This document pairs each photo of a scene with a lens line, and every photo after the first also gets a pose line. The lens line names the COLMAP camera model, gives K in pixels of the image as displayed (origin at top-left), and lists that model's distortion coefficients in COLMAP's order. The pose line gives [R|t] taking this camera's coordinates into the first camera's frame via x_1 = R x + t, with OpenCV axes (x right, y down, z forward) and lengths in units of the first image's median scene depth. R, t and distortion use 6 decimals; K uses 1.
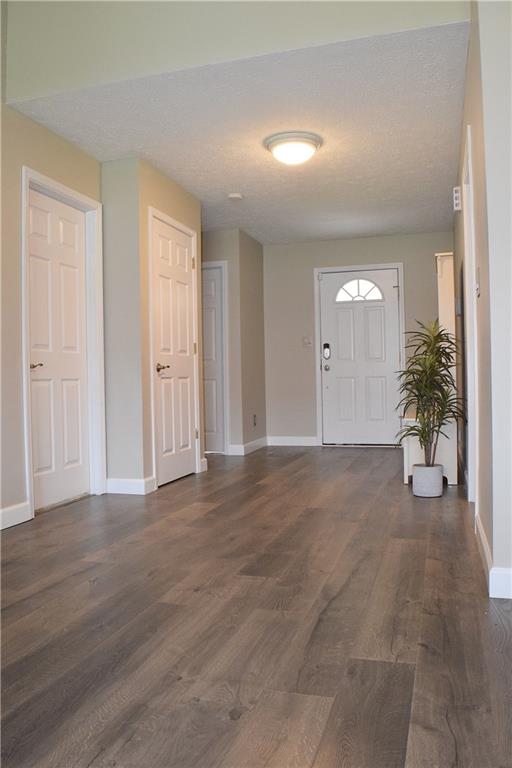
lens RADIAL K [[609.3, 0, 247.8], [0, 609.3, 384.6], [0, 0, 1]] dist [-0.093727, 0.010194]
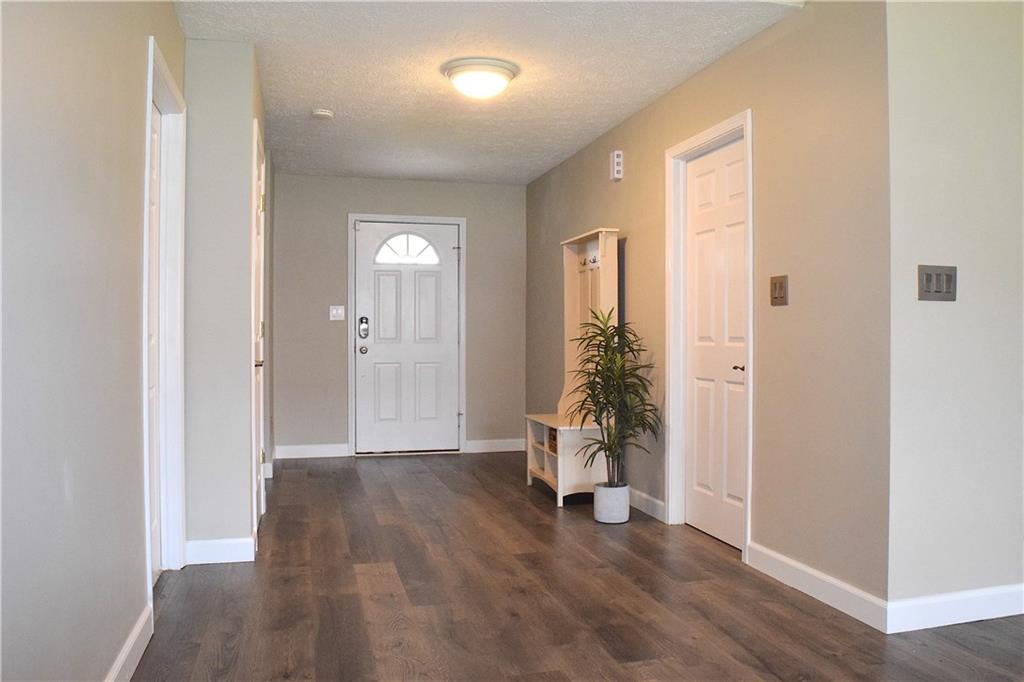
lens RADIAL K [[812.4, 0, 512.0], [0, 812.4, 341.0], [0, 0, 1]] dist [-0.093727, 0.010194]
pose [[0.842792, 0.014903, 0.538033, -0.383196], [-0.011732, 0.999888, -0.009320, -0.048668], [-0.538111, 0.001543, 0.842872, 0.115442]]
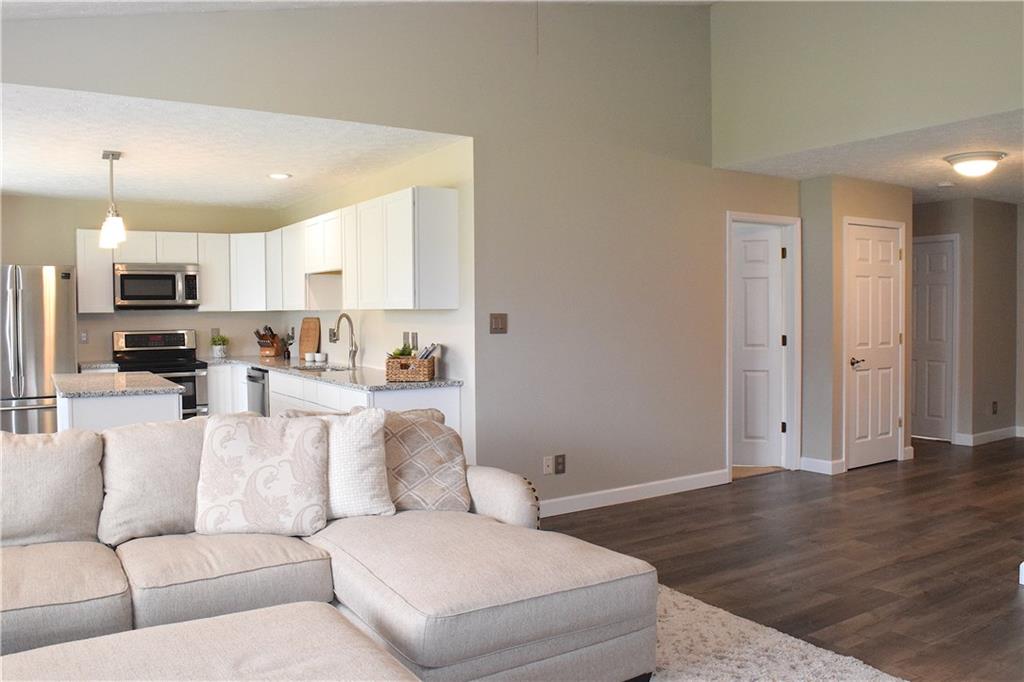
lens RADIAL K [[812.4, 0, 512.0], [0, 812.4, 341.0], [0, 0, 1]] dist [-0.093727, 0.010194]
pose [[0.769950, 0.032377, -0.637282, 0.298164], [-0.010136, 0.999206, 0.038518, -0.115069], [0.638023, -0.023198, 0.769668, -0.503677]]
